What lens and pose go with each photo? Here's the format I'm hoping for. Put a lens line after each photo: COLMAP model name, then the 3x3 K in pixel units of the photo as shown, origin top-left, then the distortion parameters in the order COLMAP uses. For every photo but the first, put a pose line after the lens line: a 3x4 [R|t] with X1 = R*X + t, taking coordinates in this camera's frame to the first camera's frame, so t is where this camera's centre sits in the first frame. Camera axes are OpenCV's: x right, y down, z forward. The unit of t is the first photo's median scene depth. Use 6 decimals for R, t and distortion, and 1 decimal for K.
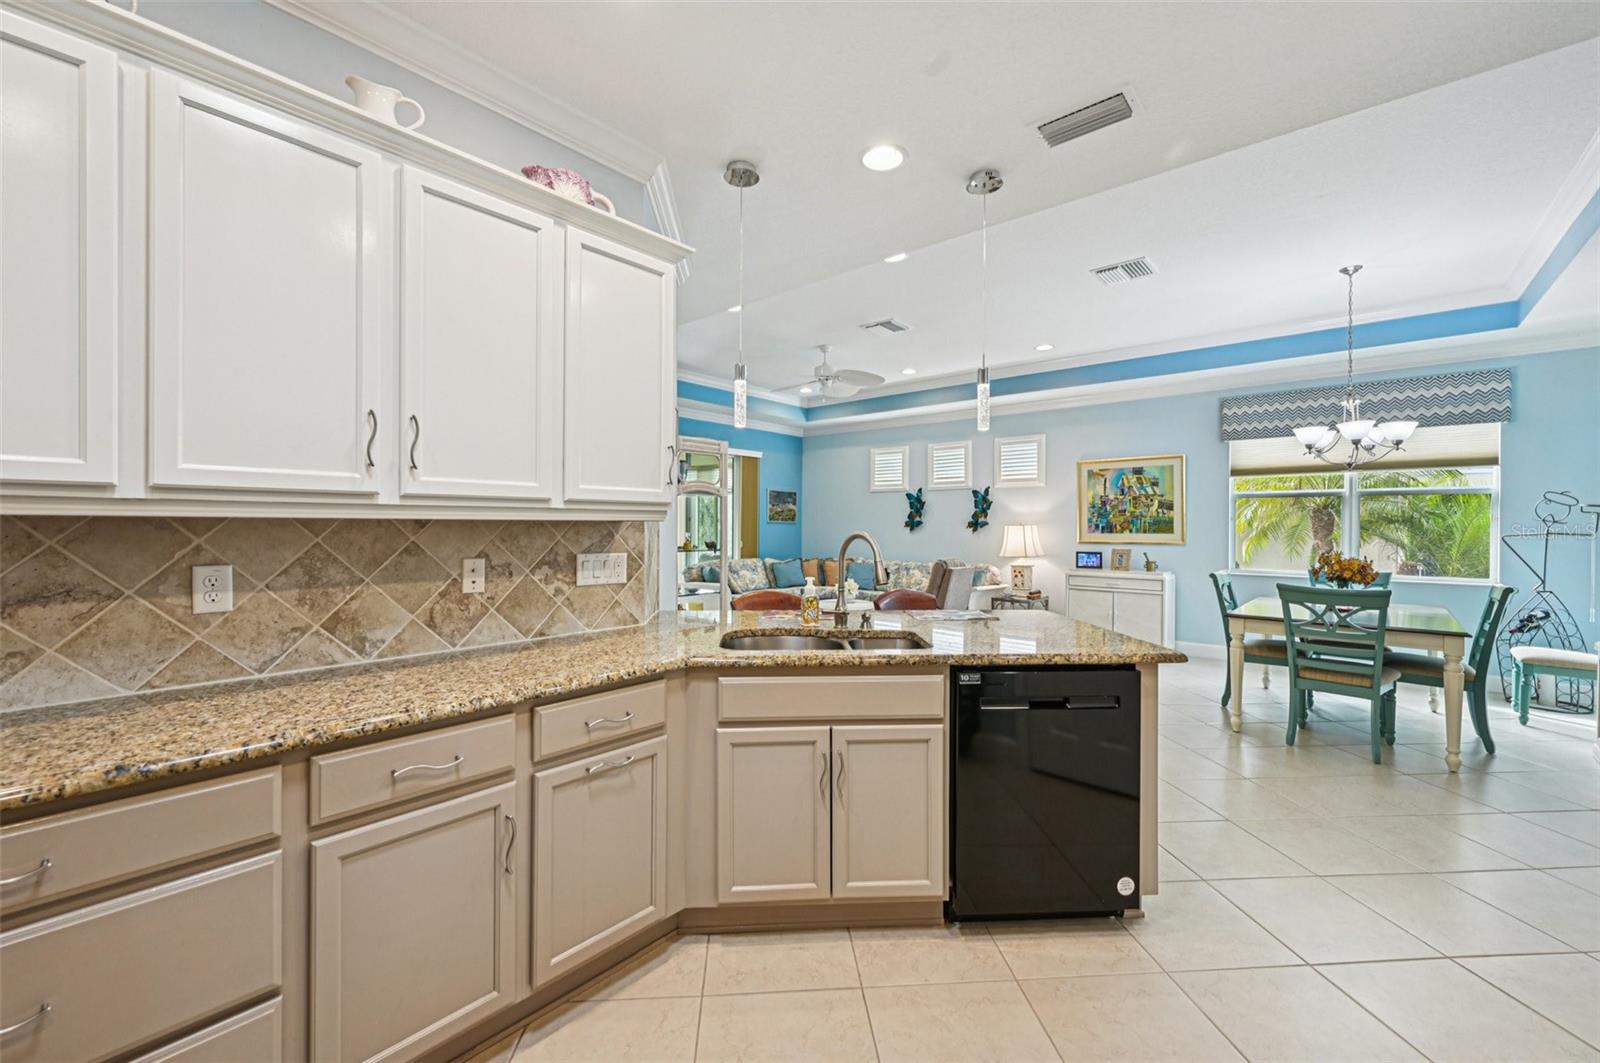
lens RADIAL K [[640.6, 0, 794.8], [0, 640.6, 522.2], [0, 0, 1]] dist [0.001941, -0.000737]
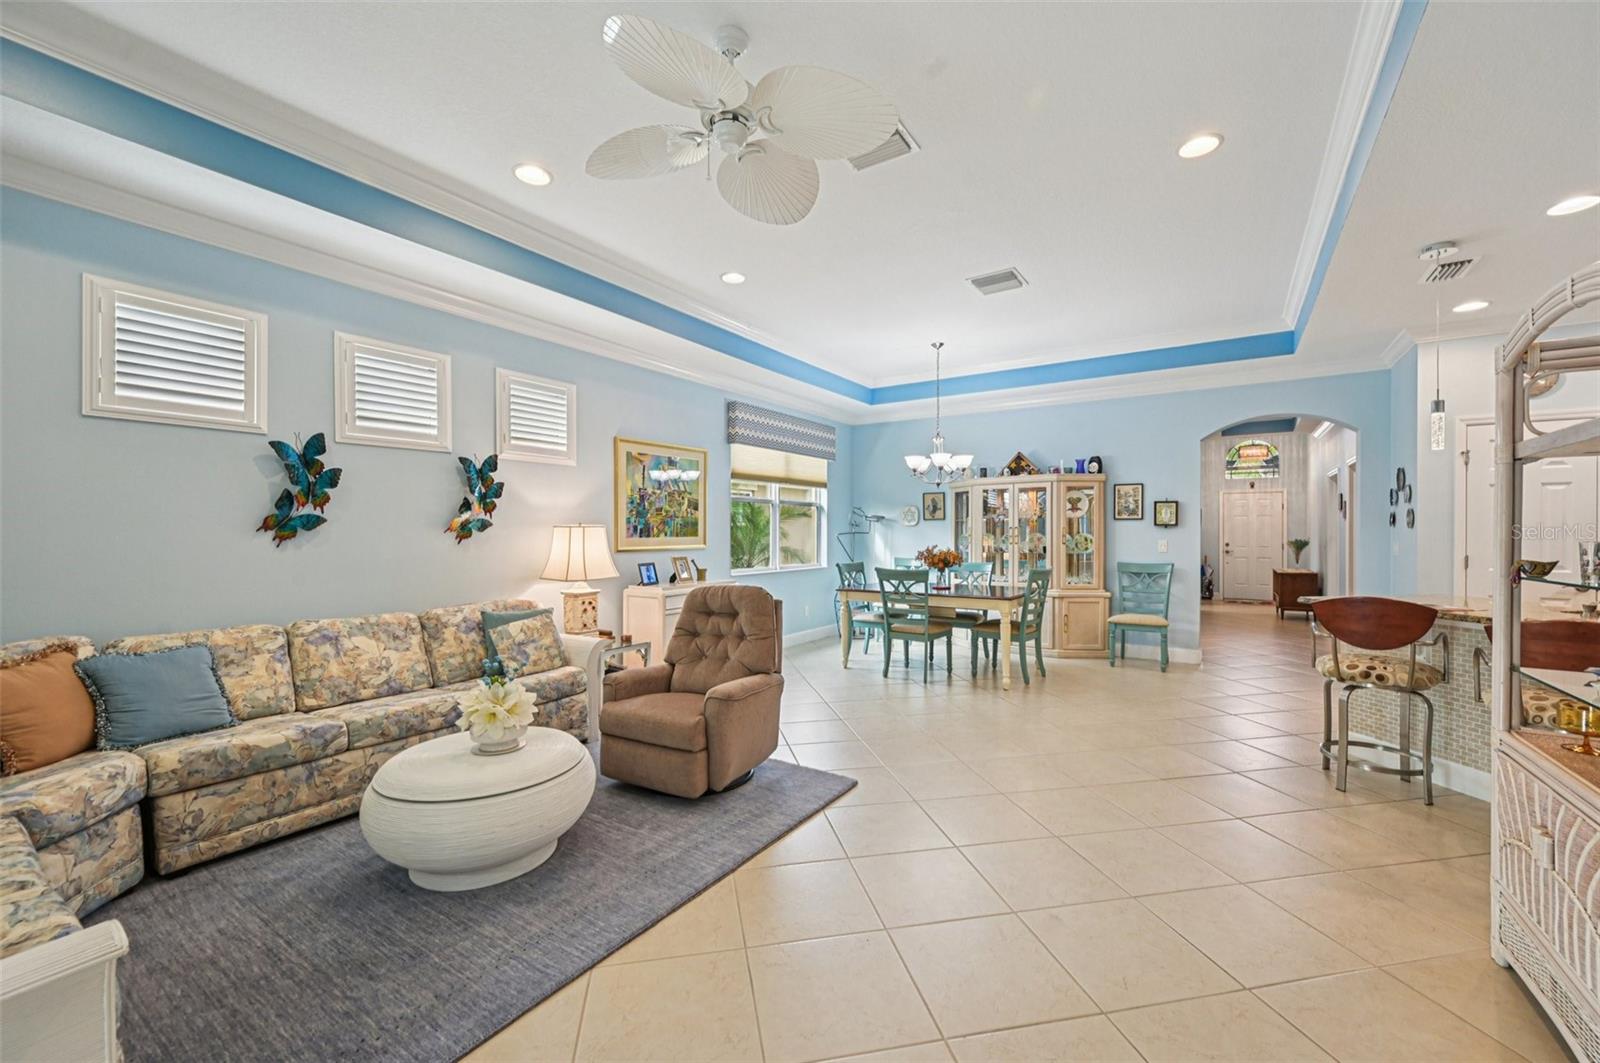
lens RADIAL K [[640.6, 0, 803.9], [0, 640.6, 527.3], [0, 0, 1]] dist [0.001941, -0.000737]
pose [[-0.140566, 0.001841, 0.990070, -0.315619], [-0.004541, 0.999987, -0.002504, 0.006600], [-0.990061, -0.004848, -0.140556, 0.979534]]
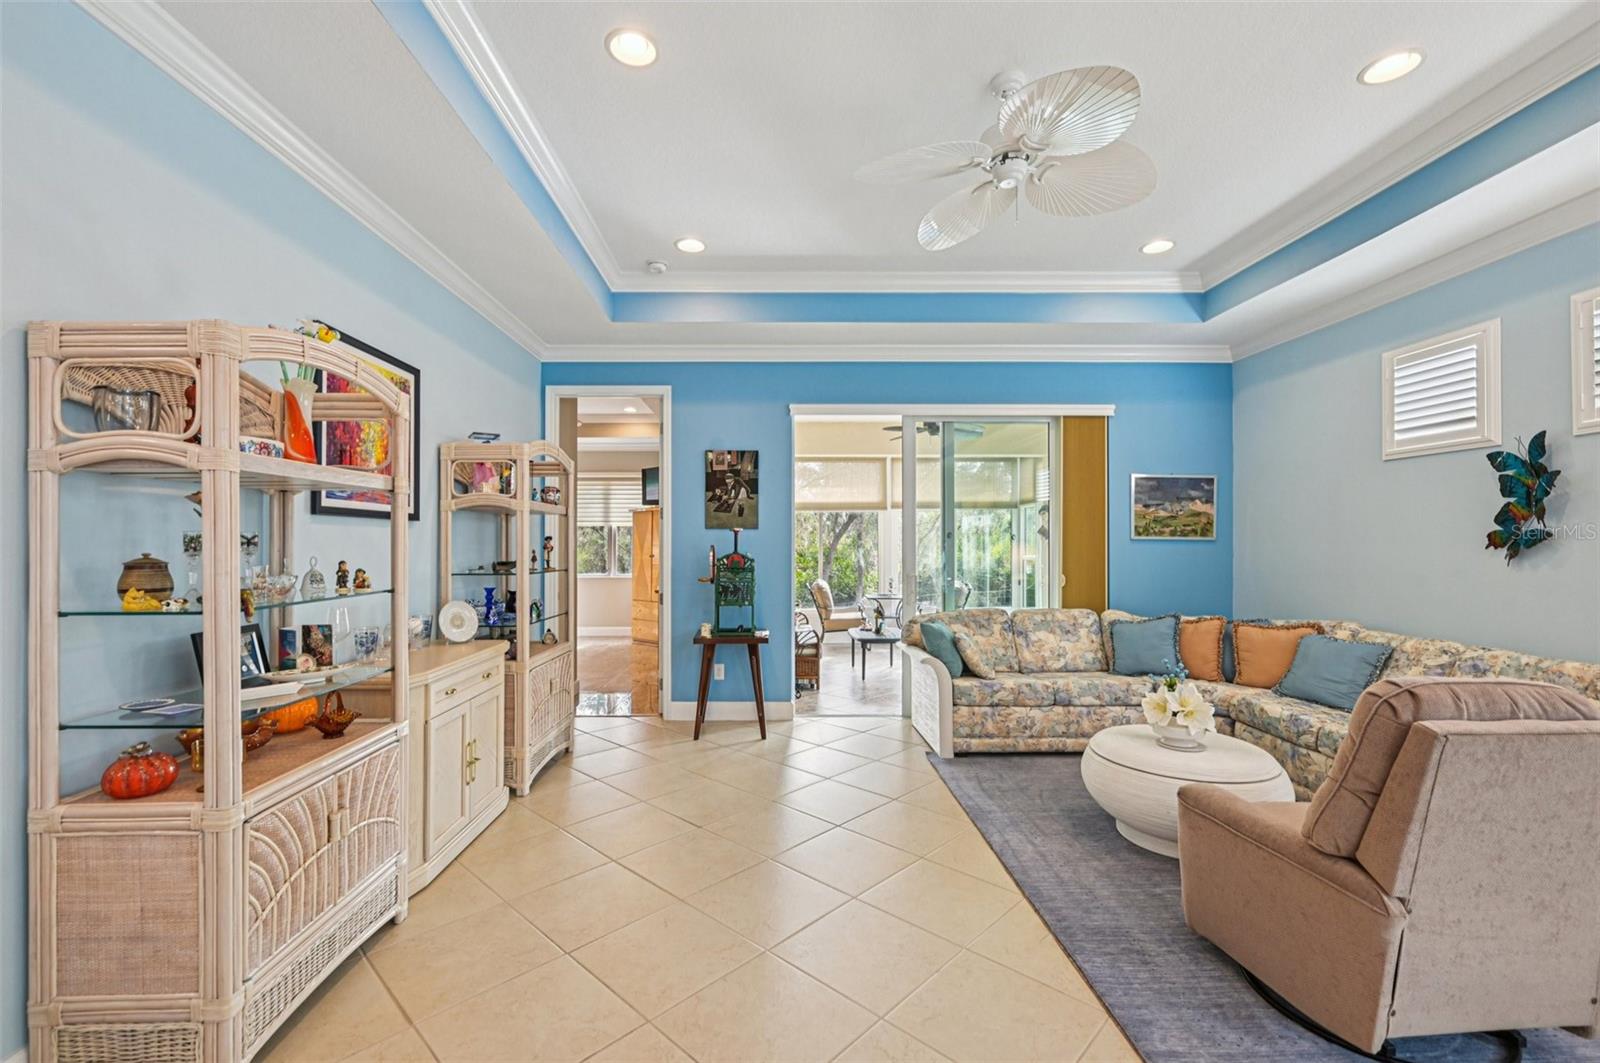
lens RADIAL K [[686.7, 0, 786.5], [0, 686.7, 539.0], [0, 0, 1]] dist [-0.000900, 0.000089]
pose [[0.677133, -0.012012, -0.735763, 0.248825], [0.007855, 0.999928, -0.009096, 0.003593], [0.735819, 0.000379, 0.677178, 0.605697]]
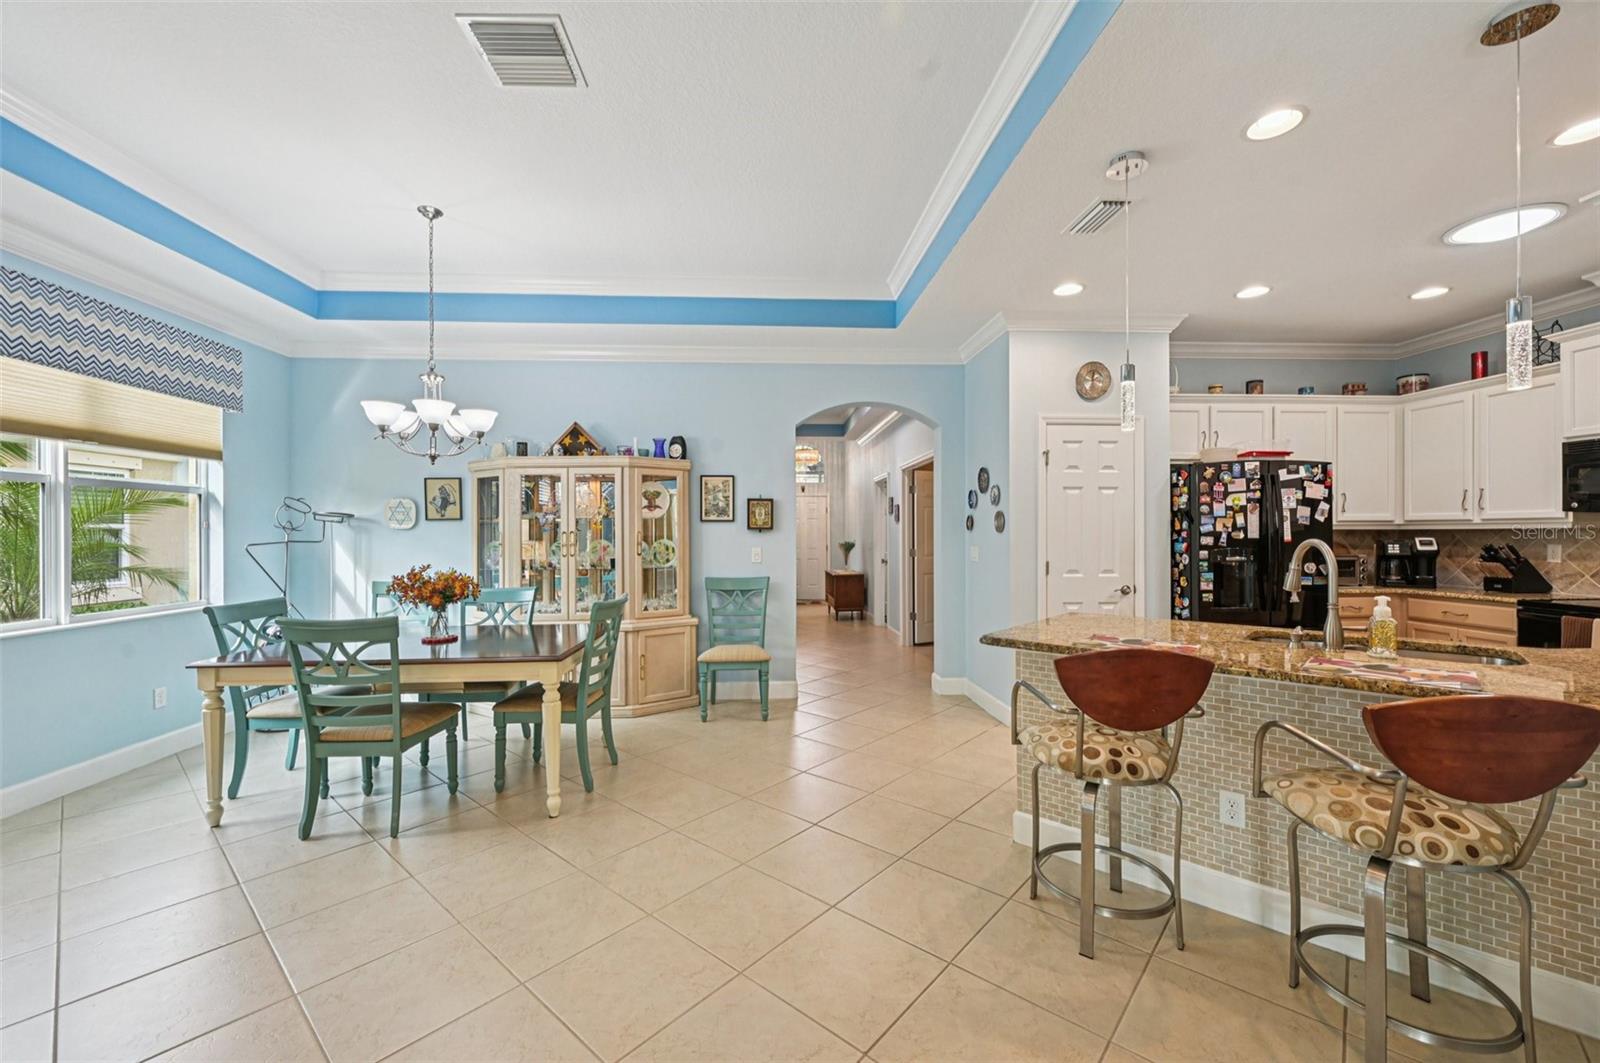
lens RADIAL K [[640.6, 0, 789.8], [0, 640.6, 538.2], [0, 0, 1]] dist [0.001941, -0.000737]
pose [[-0.703802, -0.007581, 0.710356, -0.009032], [-0.000861, 0.999951, 0.009818, 0.002198], [-0.710396, 0.006298, -0.703774, 0.820620]]
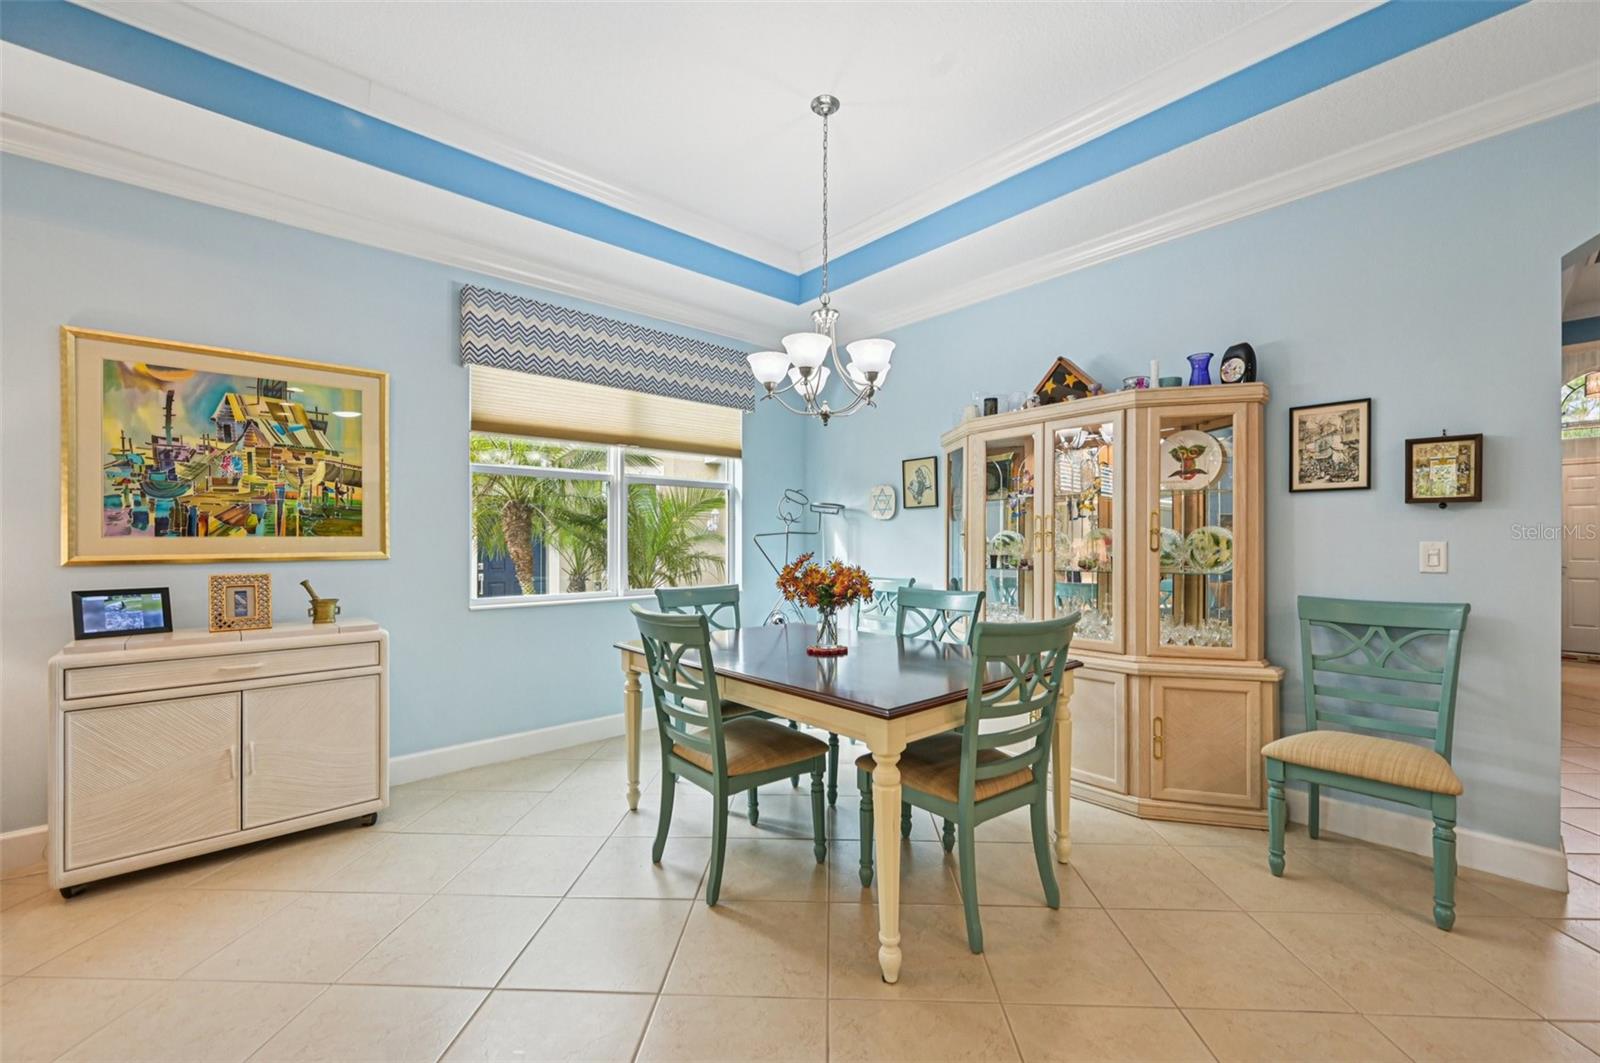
lens RADIAL K [[640.6, 0, 805.5], [0, 640.6, 537.7], [0, 0, 1]] dist [0.001941, -0.000737]
pose [[0.107866, 0.003227, 0.994160, 0.160001], [0.000499, 0.999994, -0.003300, 0.020600], [-0.994165, 0.000852, 0.107864, 0.626735]]
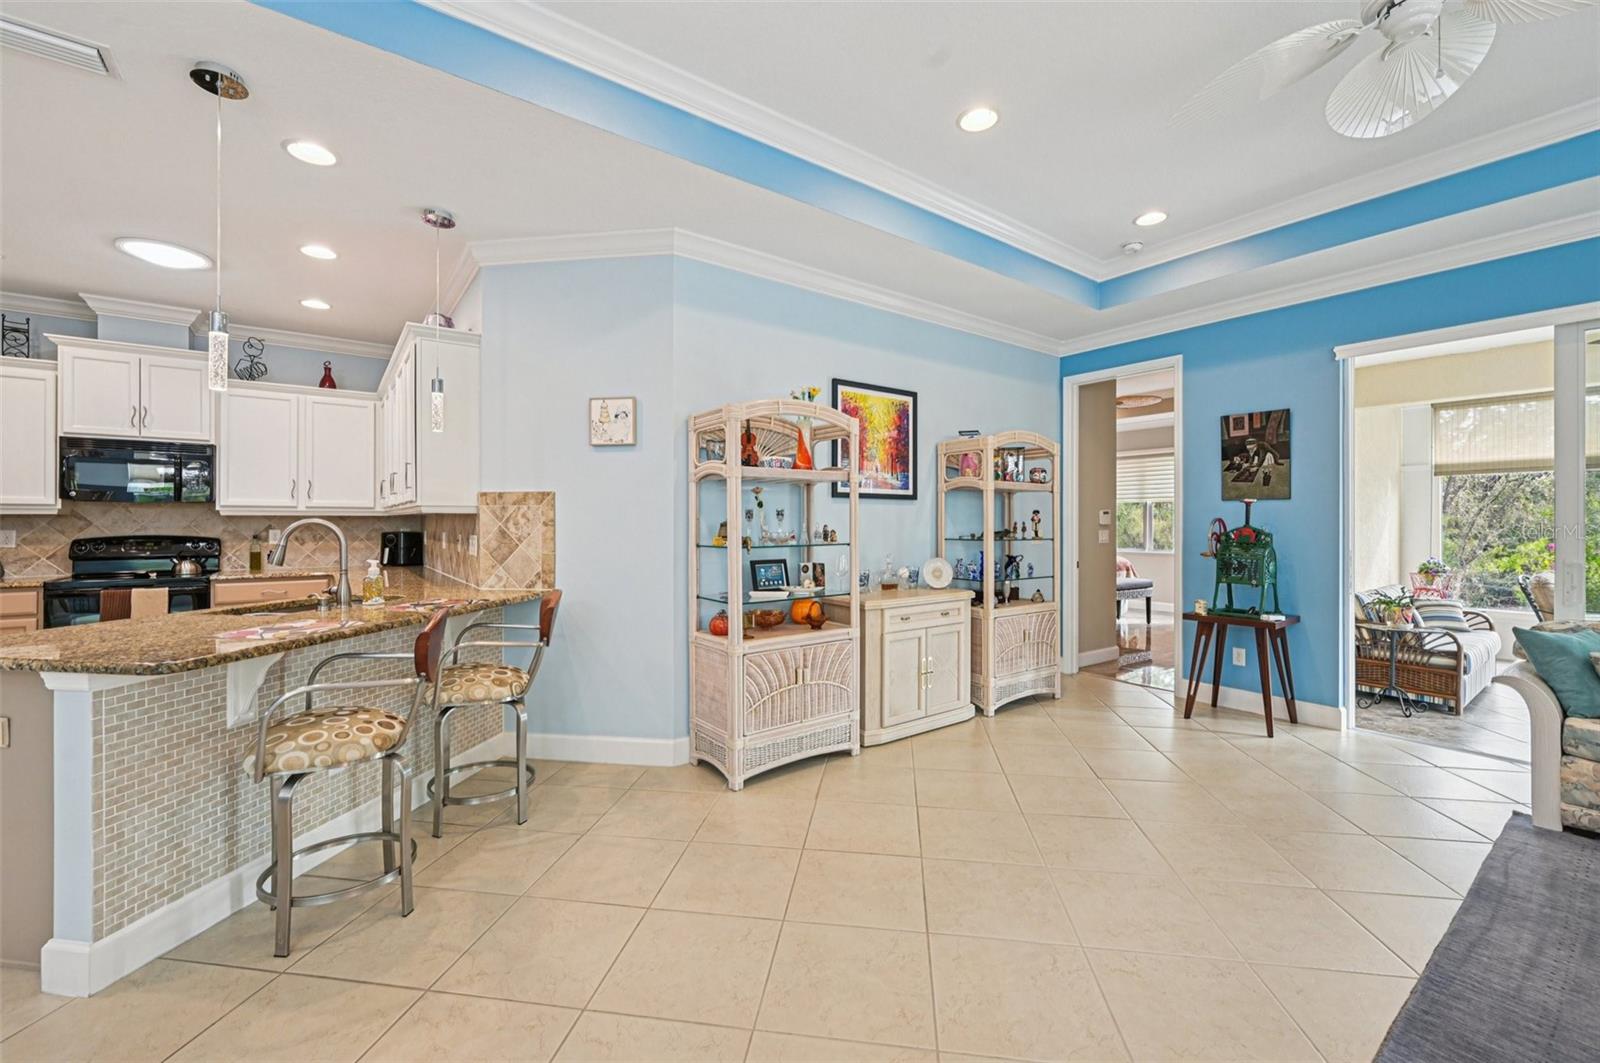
lens RADIAL K [[640.6, 0, 785.1], [0, 640.6, 524.4], [0, 0, 1]] dist [0.001941, -0.000737]
pose [[-0.217156, -0.001754, -0.976135, 0.375537], [0.001066, 0.999997, -0.002034, 0.010258], [0.976136, -0.001482, -0.217153, 0.762031]]
